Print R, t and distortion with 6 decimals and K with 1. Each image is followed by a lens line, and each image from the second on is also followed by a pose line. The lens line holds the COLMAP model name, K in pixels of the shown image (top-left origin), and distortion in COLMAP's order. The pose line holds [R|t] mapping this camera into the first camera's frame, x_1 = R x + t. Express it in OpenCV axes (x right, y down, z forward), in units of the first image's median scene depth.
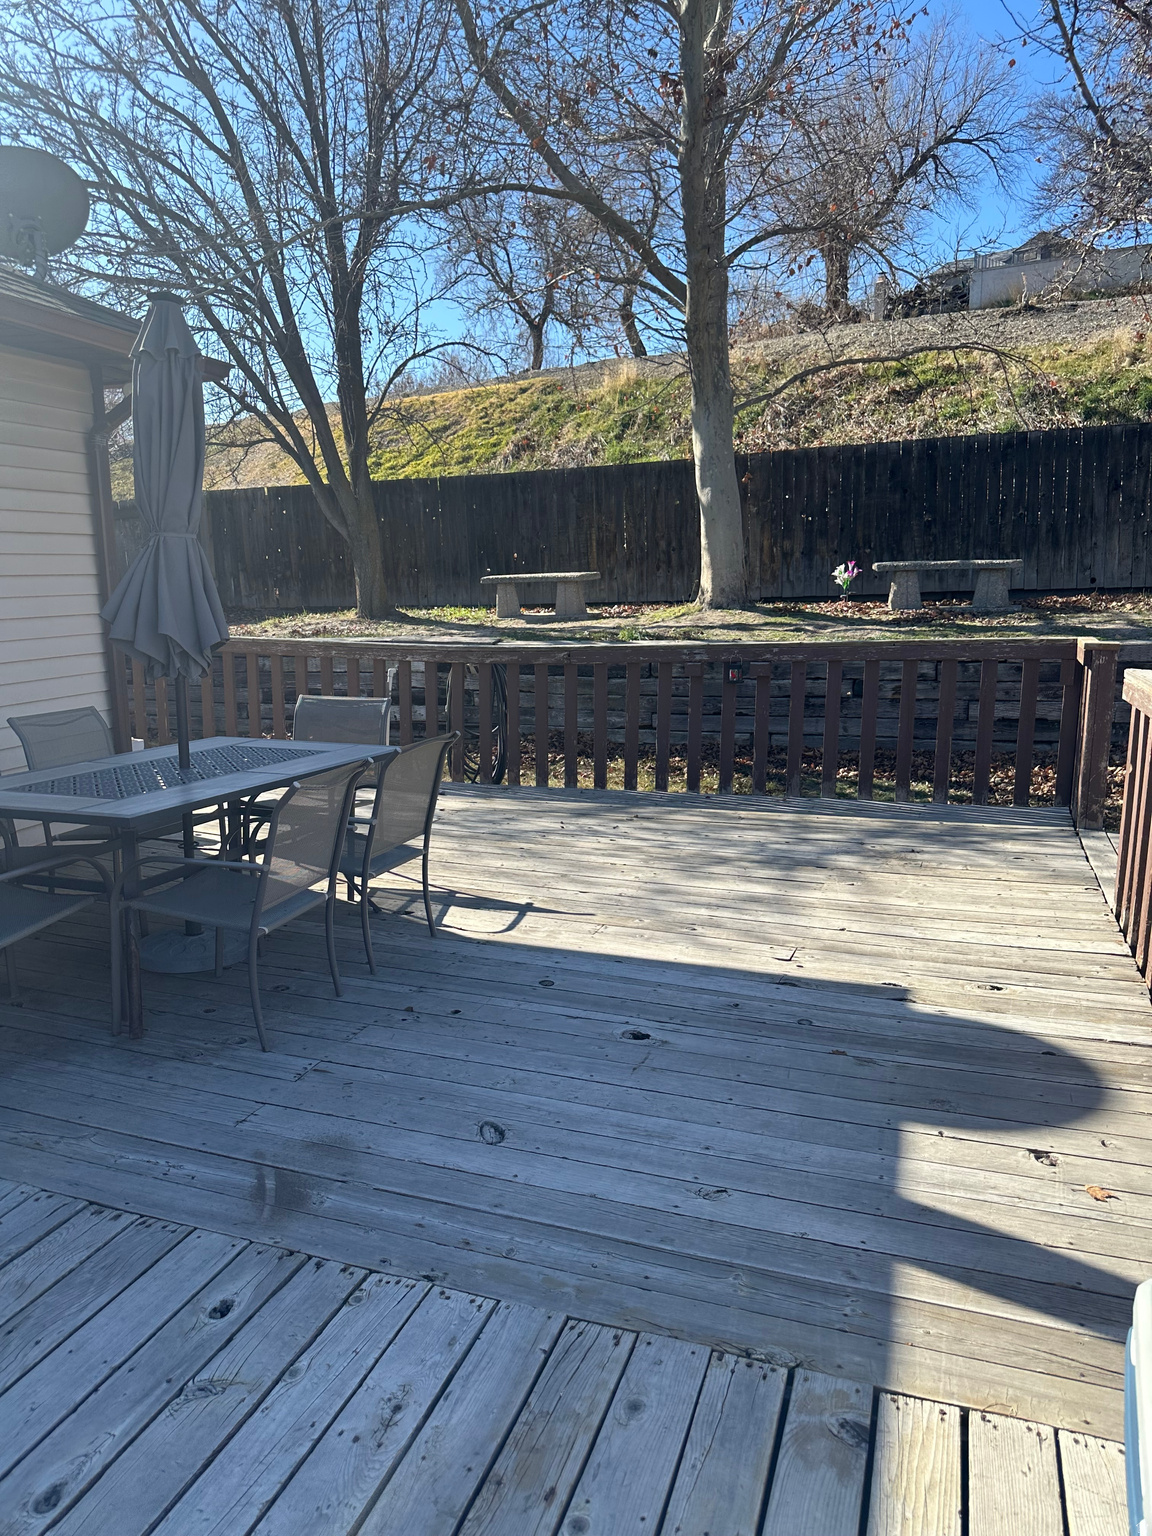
lens RADIAL K [[1077.4, 0, 579.7], [0, 1077.4, 779.6], [0, 0, 1]] dist [0.162804, -0.321993]
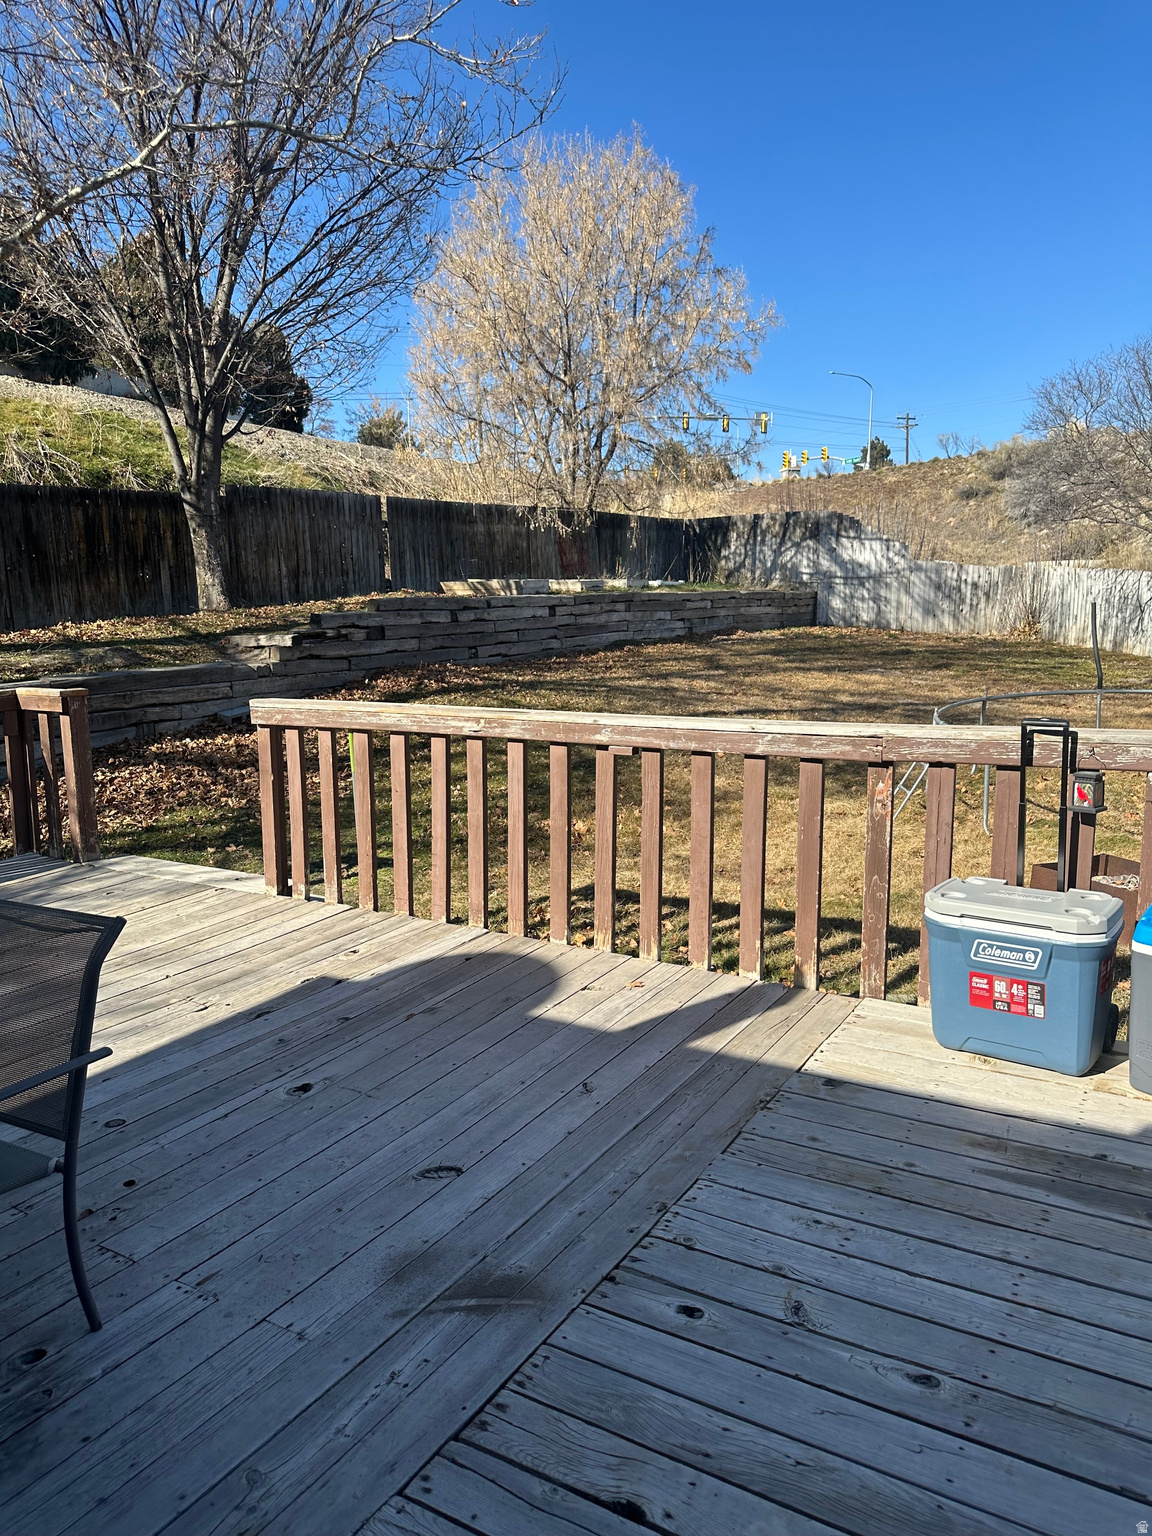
lens RADIAL K [[1077.4, 0, 579.7], [0, 1077.4, 779.6], [0, 0, 1]] dist [0.162804, -0.321993]
pose [[0.196275, -0.152177, 0.968668, -0.768615], [0.202284, 0.972918, 0.111858, -0.090290], [-0.959457, 0.173991, 0.221742, 0.465958]]
